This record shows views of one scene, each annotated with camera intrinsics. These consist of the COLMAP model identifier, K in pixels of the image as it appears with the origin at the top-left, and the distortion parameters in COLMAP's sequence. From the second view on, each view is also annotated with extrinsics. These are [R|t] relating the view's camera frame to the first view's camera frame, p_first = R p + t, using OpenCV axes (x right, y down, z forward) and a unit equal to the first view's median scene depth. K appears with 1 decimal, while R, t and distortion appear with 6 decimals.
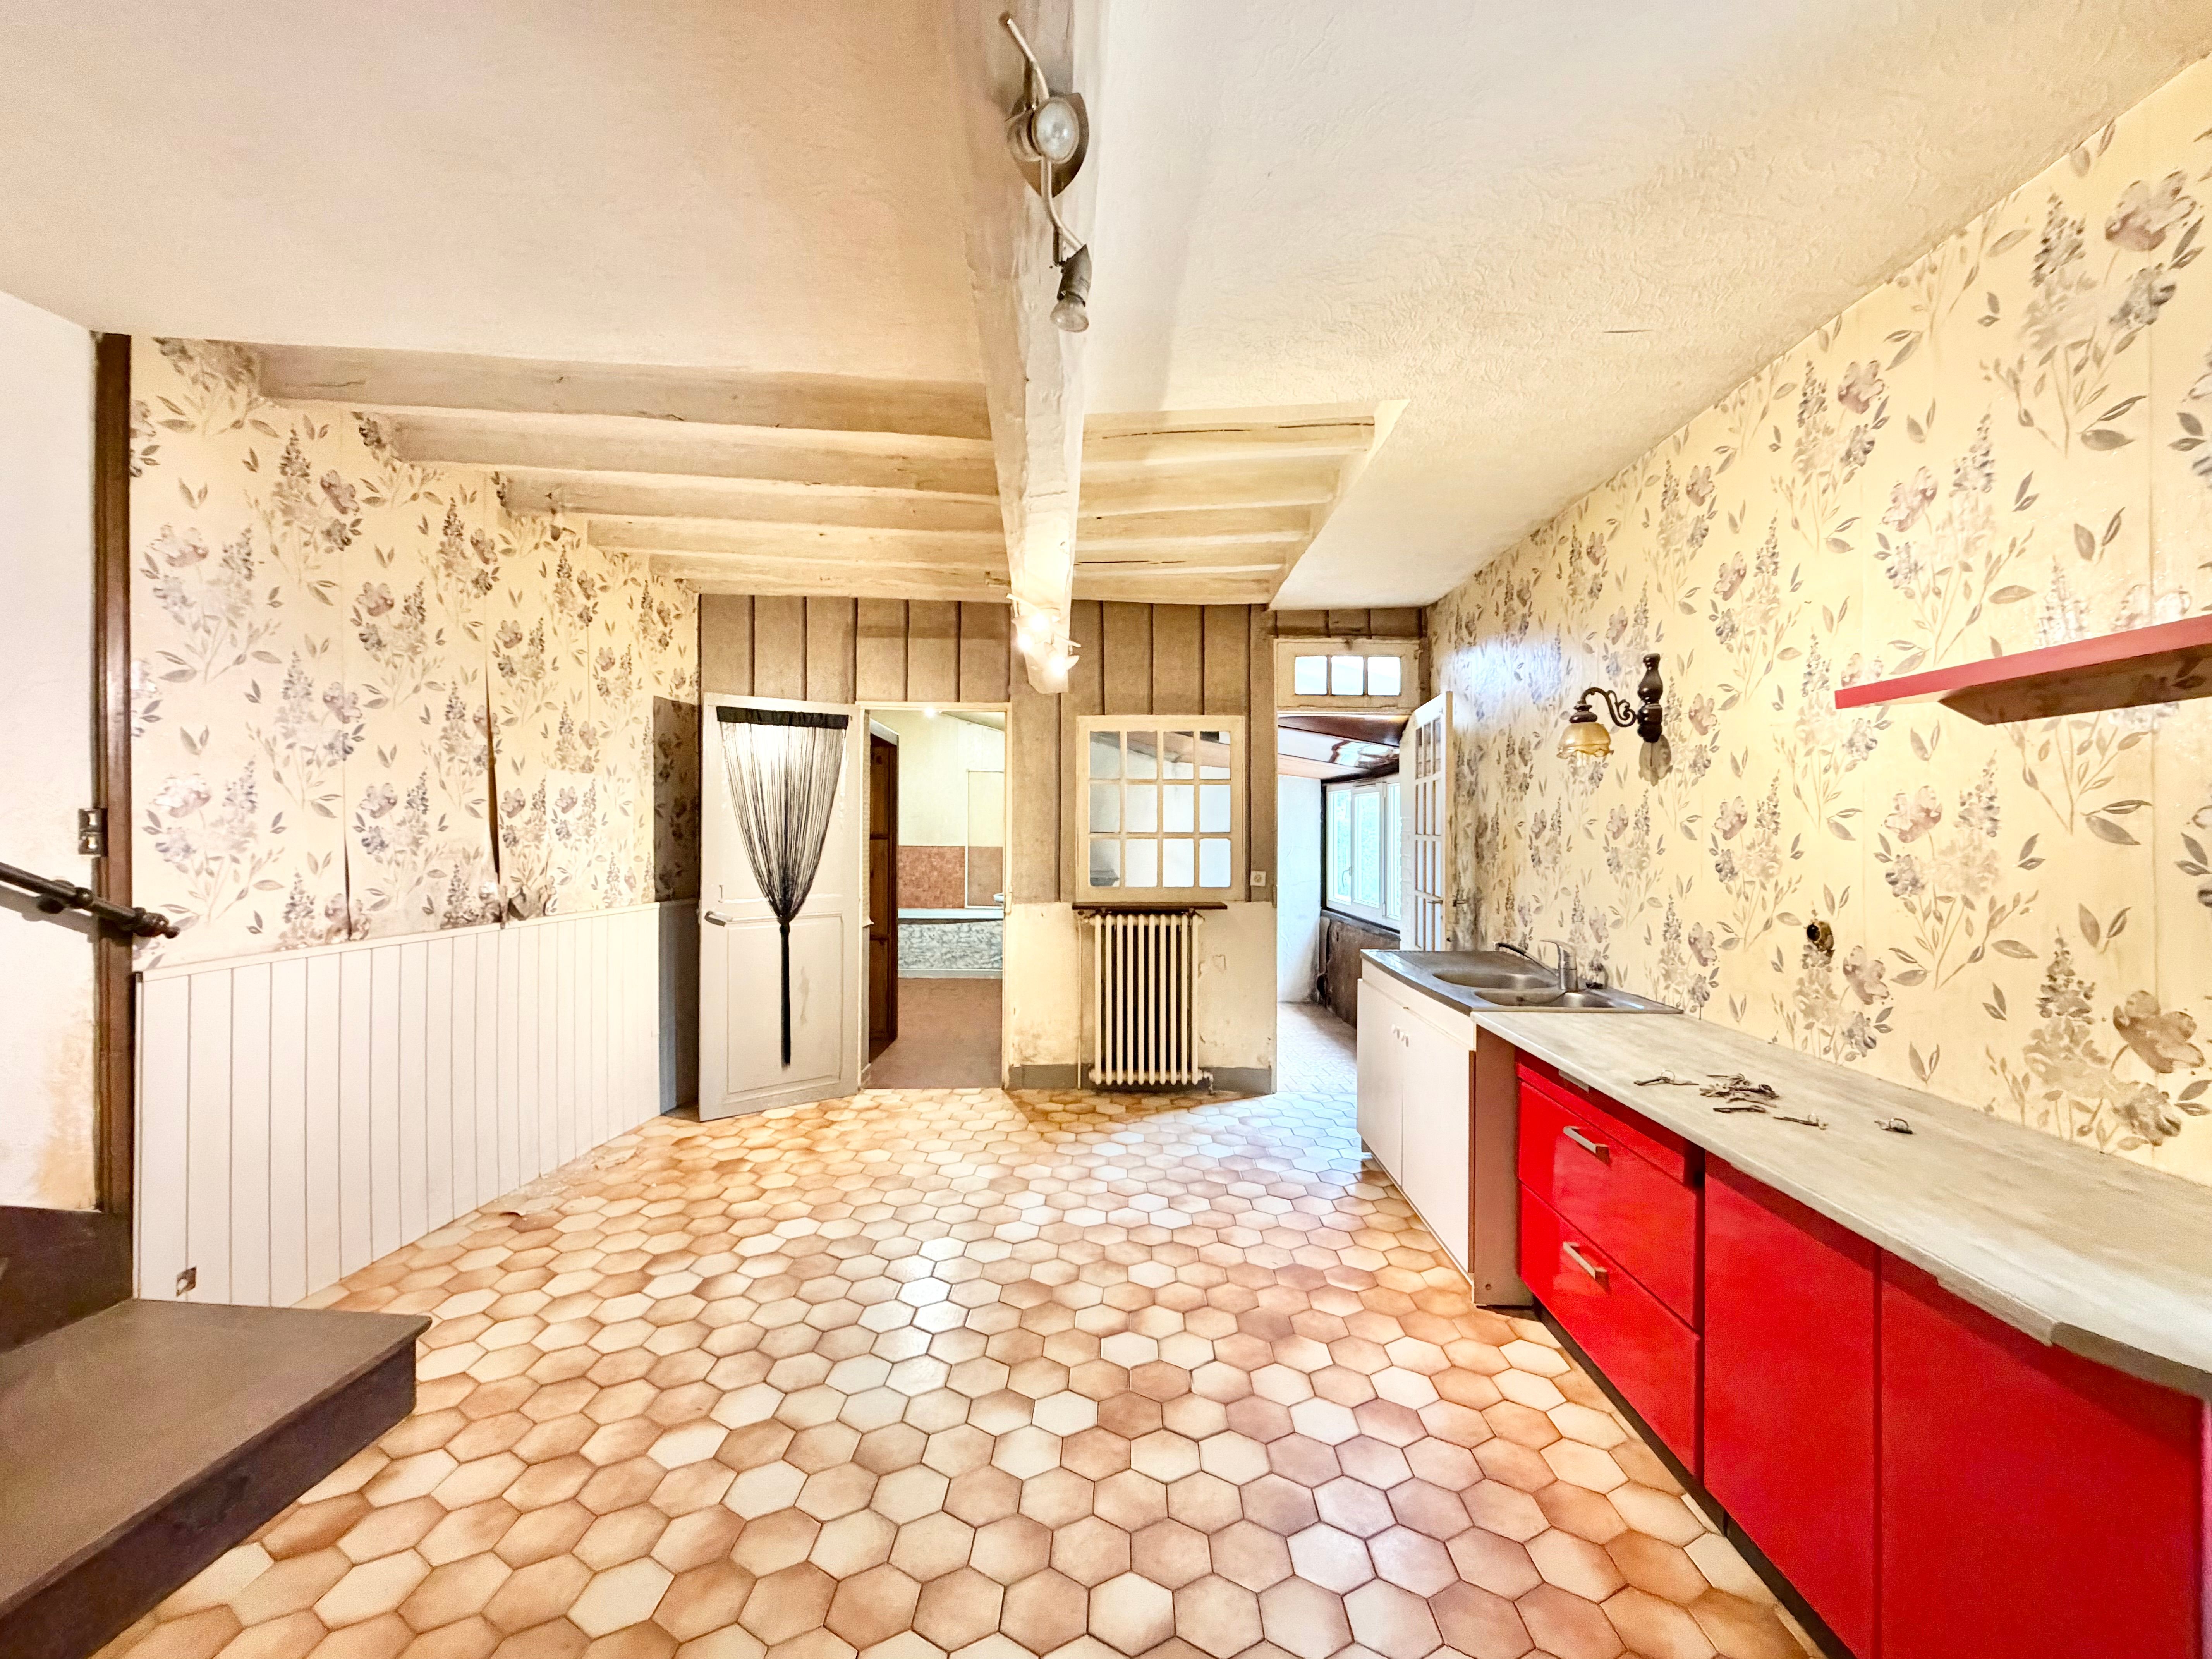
lens RADIAL K [[883.4, 0, 1108.1], [0, 883.4, 825.1], [0, 0, 1]] dist [0.000743, 0.000235]
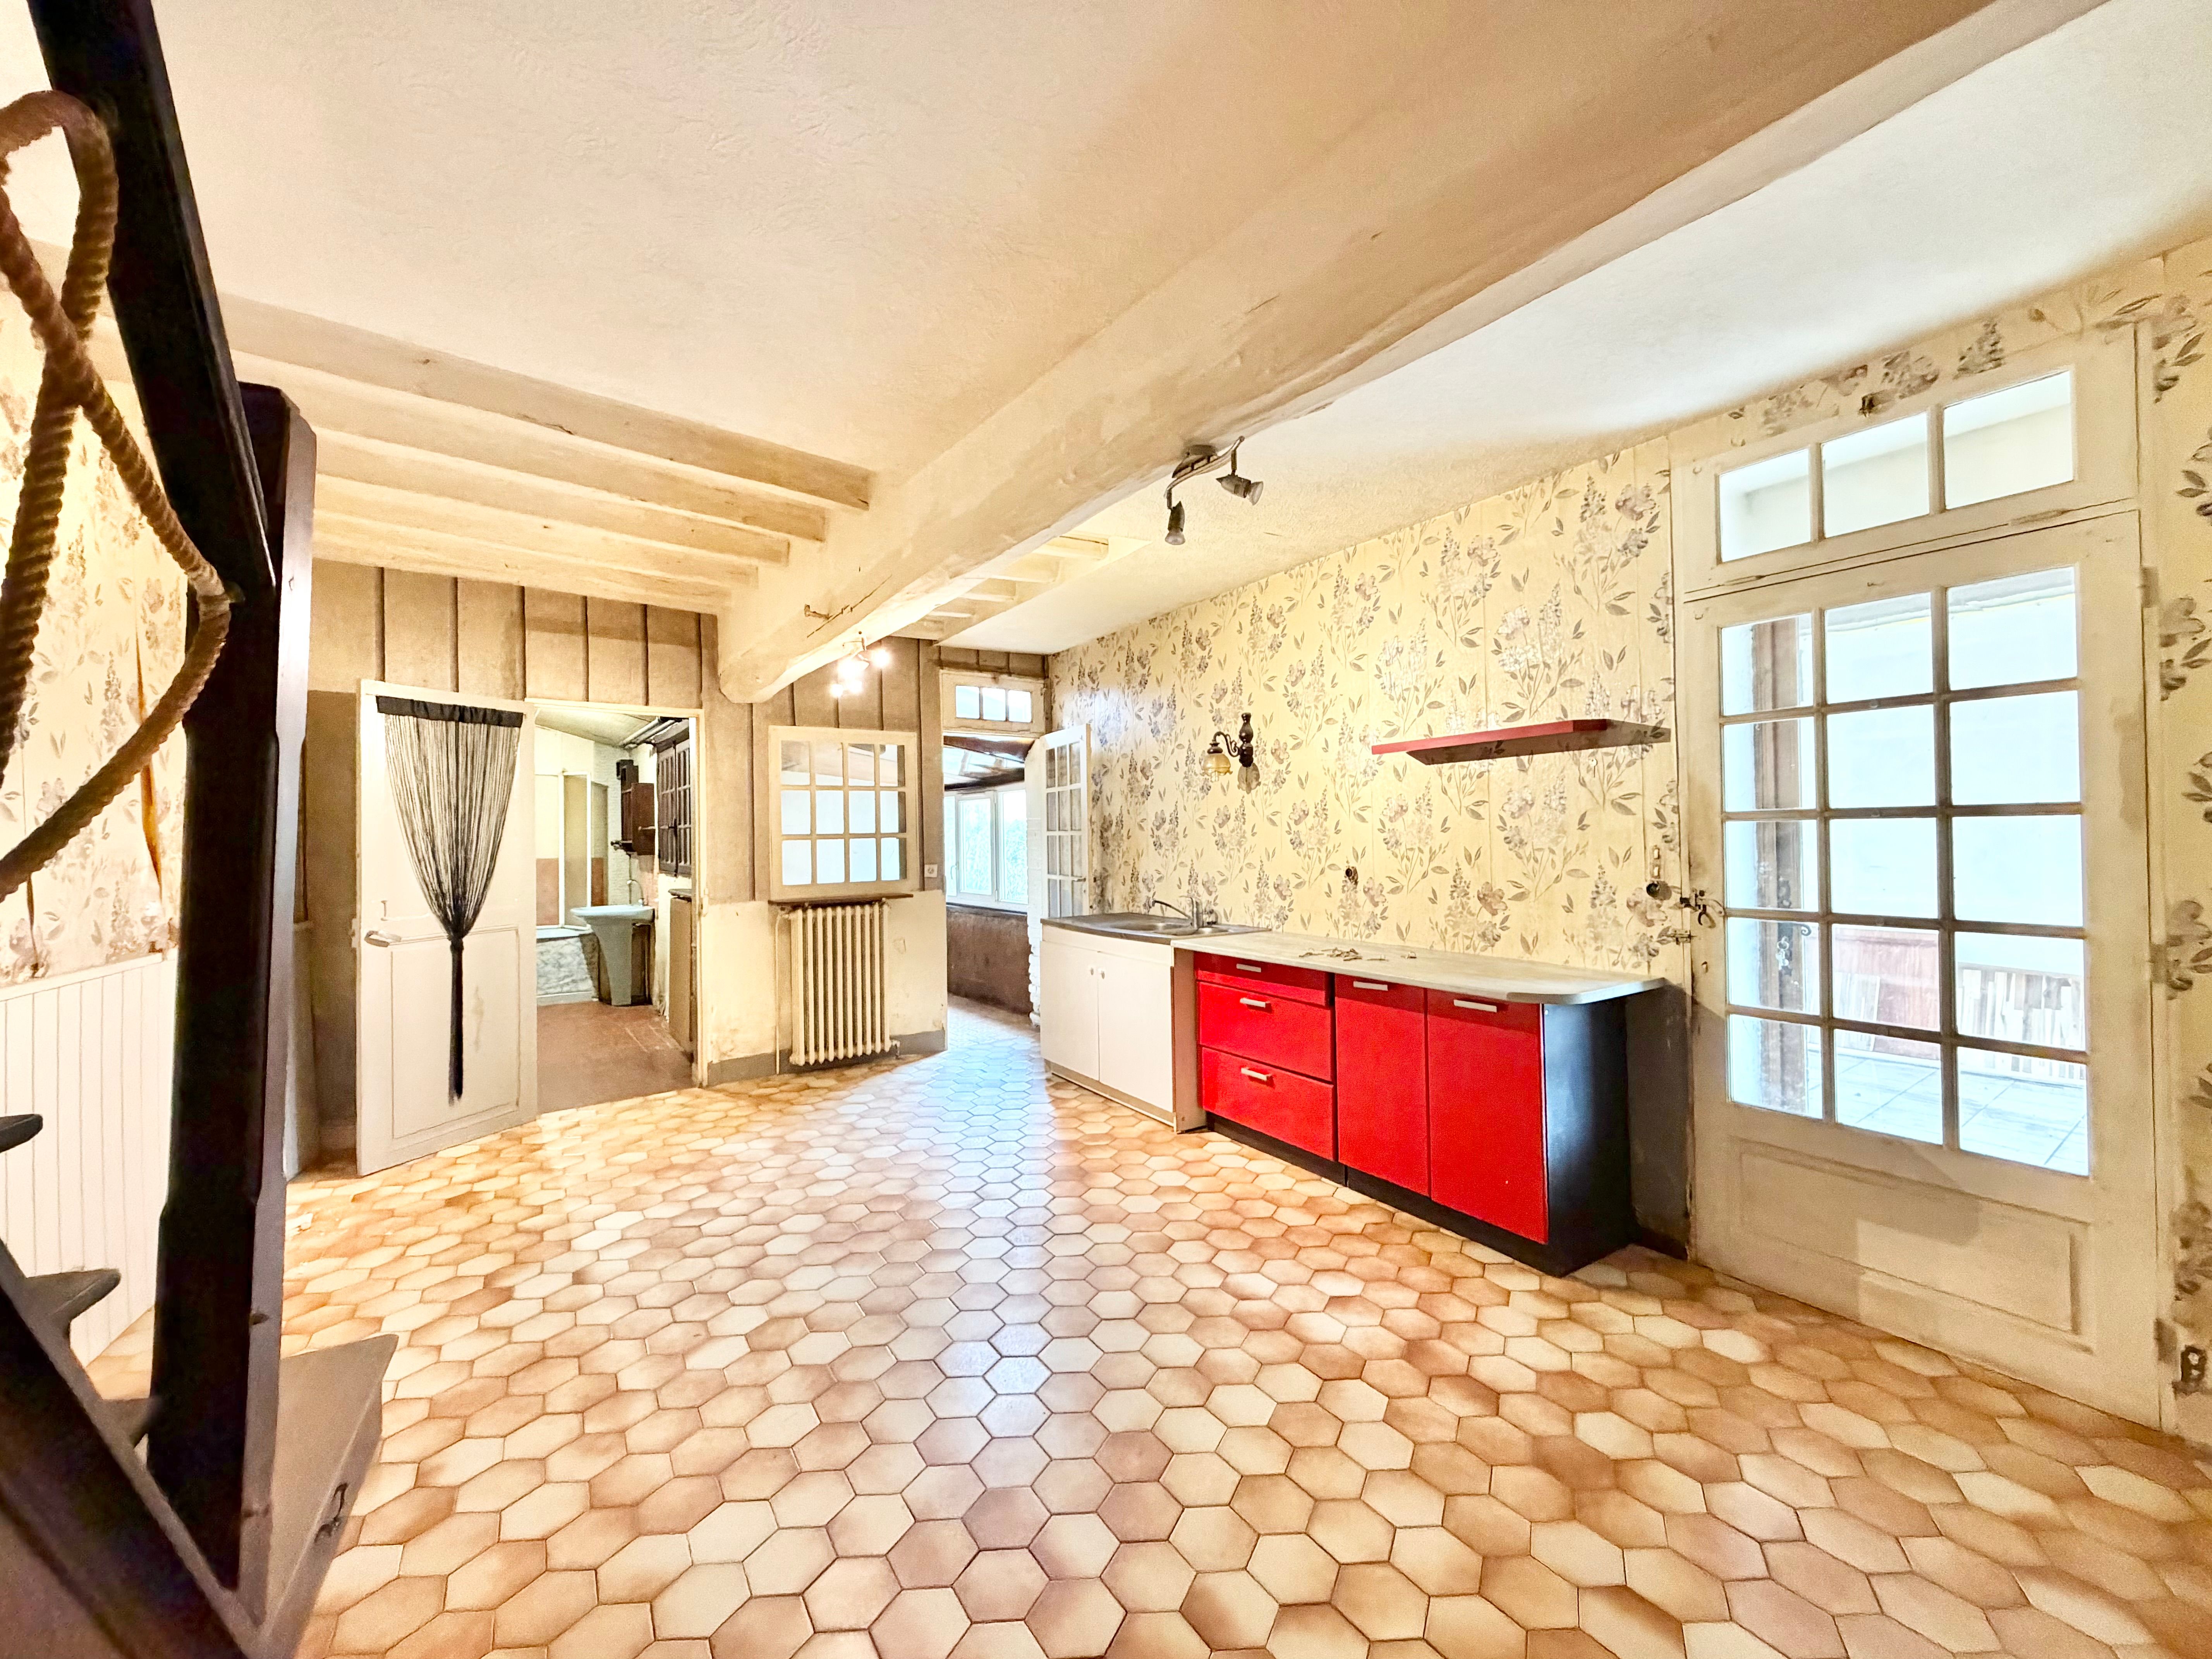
lens RADIAL K [[883.4, 0, 1108.1], [0, 883.4, 825.1], [0, 0, 1]] dist [0.000743, 0.000235]
pose [[0.823889, -0.012145, 0.566621, -0.480169], [0.018305, 0.999819, -0.005186, 0.015416], [-0.566456, 0.014645, 0.823962, -0.176038]]
